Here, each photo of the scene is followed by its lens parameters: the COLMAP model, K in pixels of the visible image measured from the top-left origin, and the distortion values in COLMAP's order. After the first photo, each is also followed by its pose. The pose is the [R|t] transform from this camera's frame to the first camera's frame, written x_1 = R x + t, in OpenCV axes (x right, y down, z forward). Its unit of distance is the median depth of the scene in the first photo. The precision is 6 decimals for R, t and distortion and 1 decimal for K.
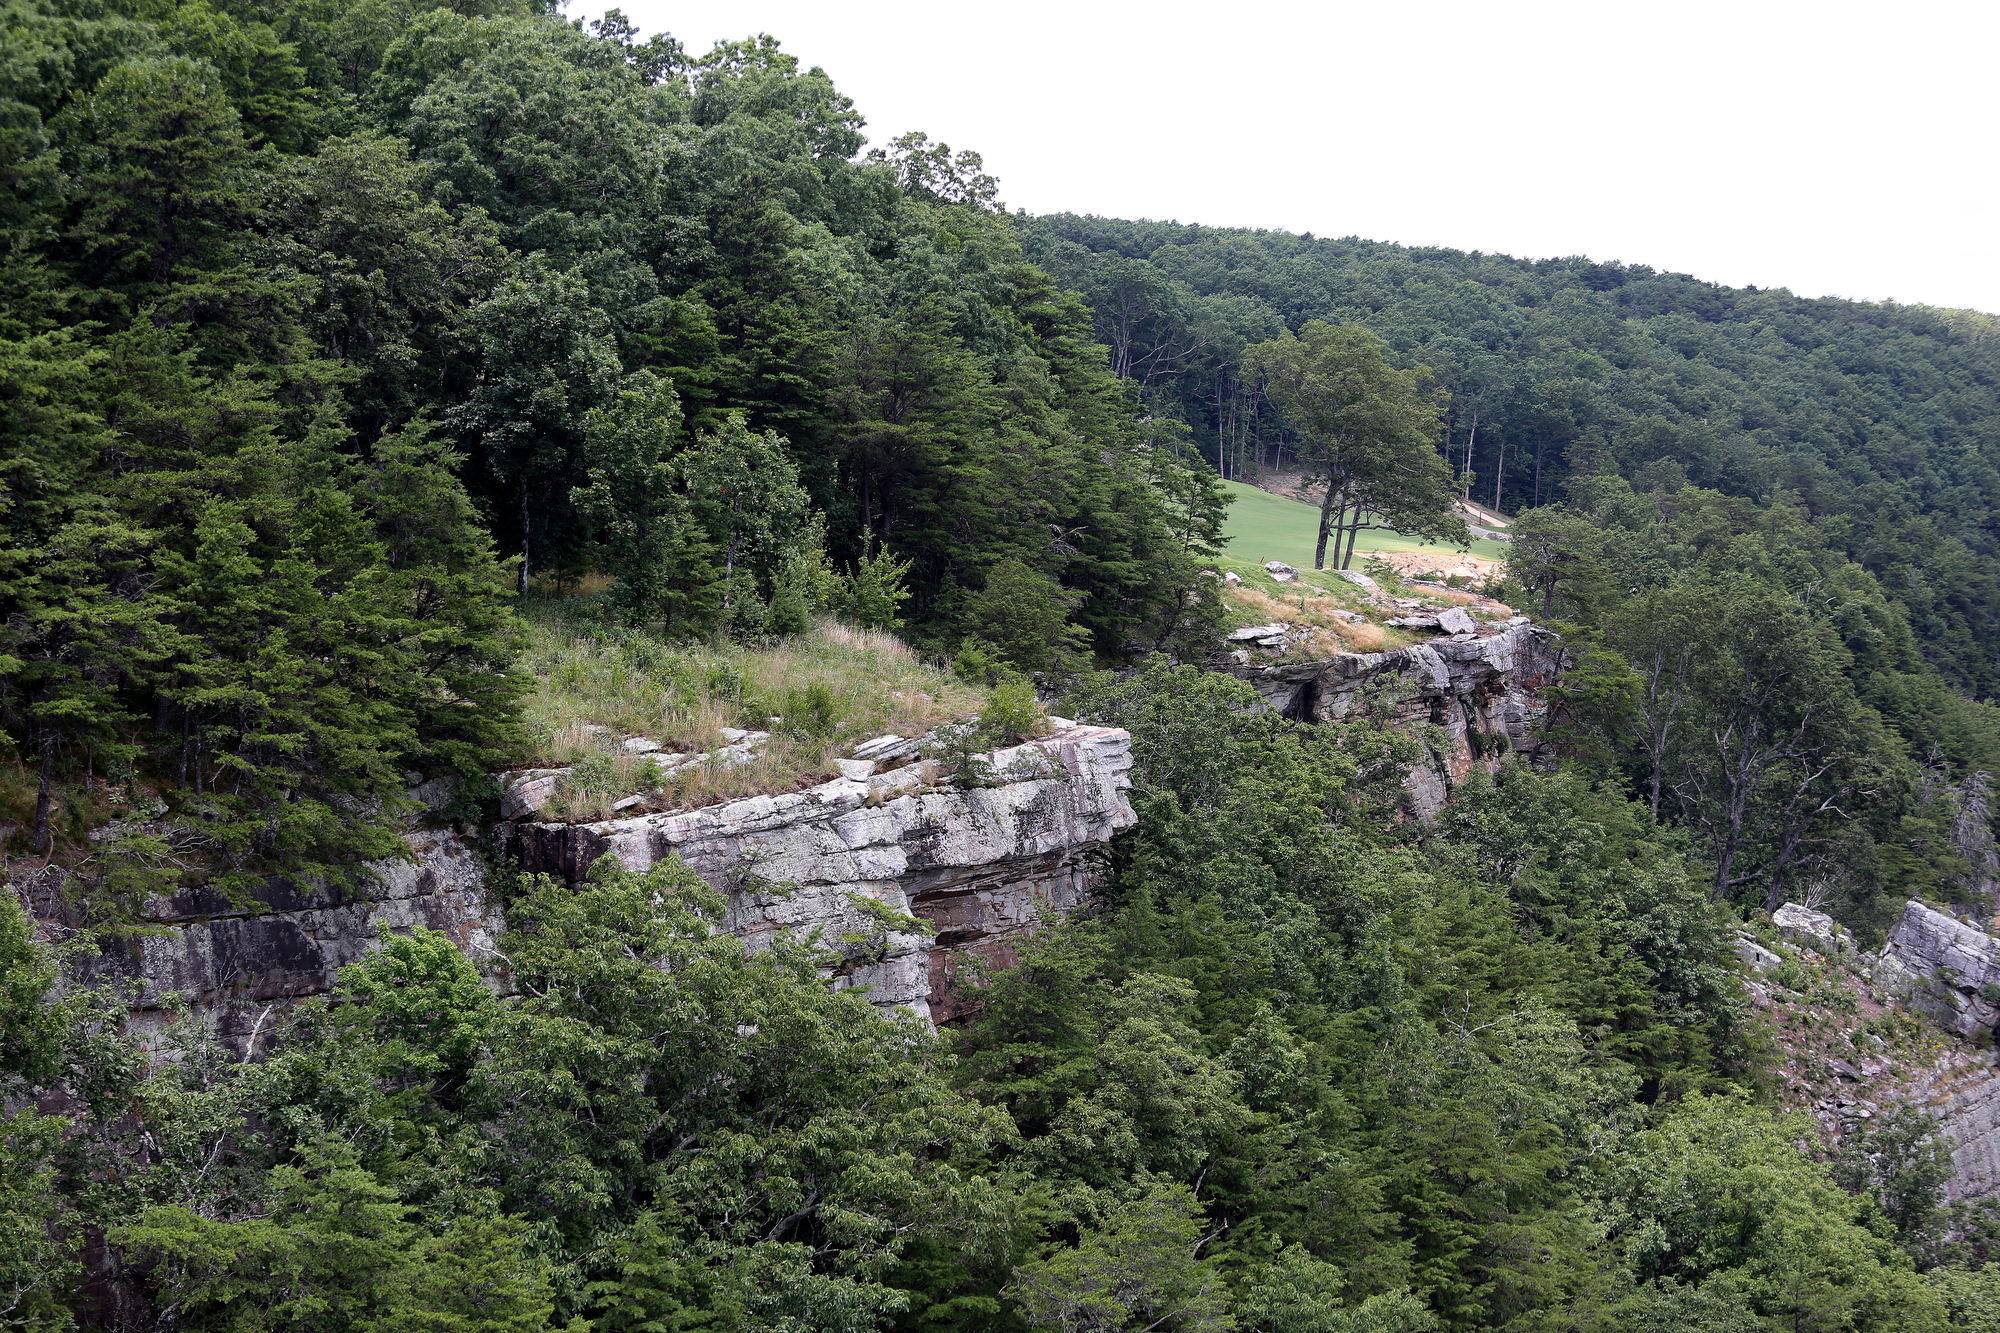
lens RADIAL K [[4043.0, 0, 999.6], [0, 4043.0, 672.1], [0, 0, 1]] dist [-0.311136, 0.000000]
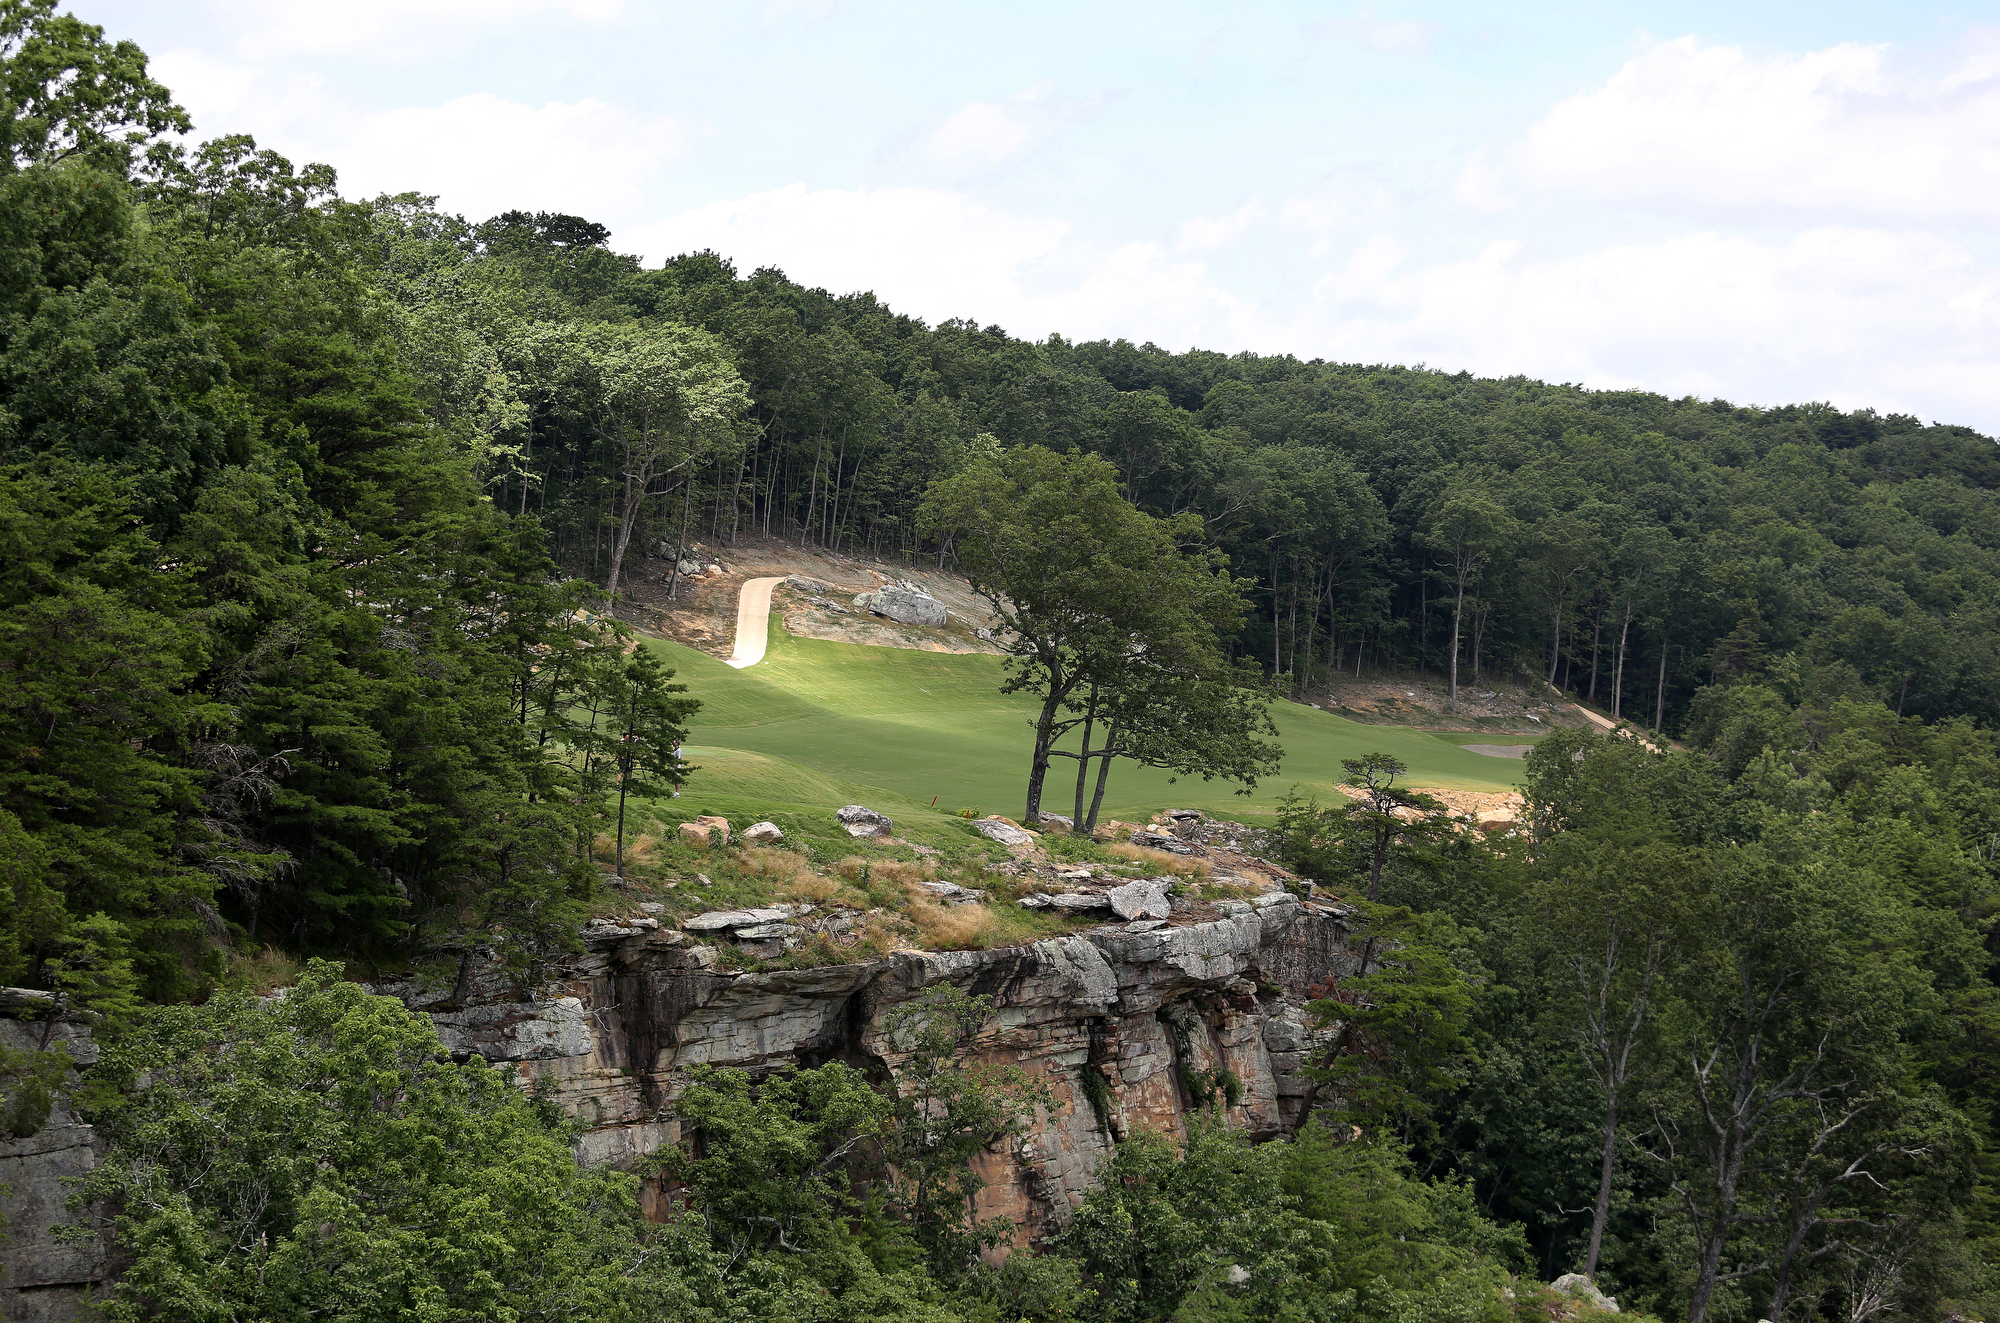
lens RADIAL K [[4983.8, 0, 1000.5], [0, 4983.8, 652.8], [0, 0, 1]] dist [-0.184854, 0.000000]
pose [[0.999107, 0.009155, -0.041241, 0.096579], [-0.011406, 0.998439, -0.054678, -0.006465], [0.040676, 0.055099, 0.997652, 0.153496]]
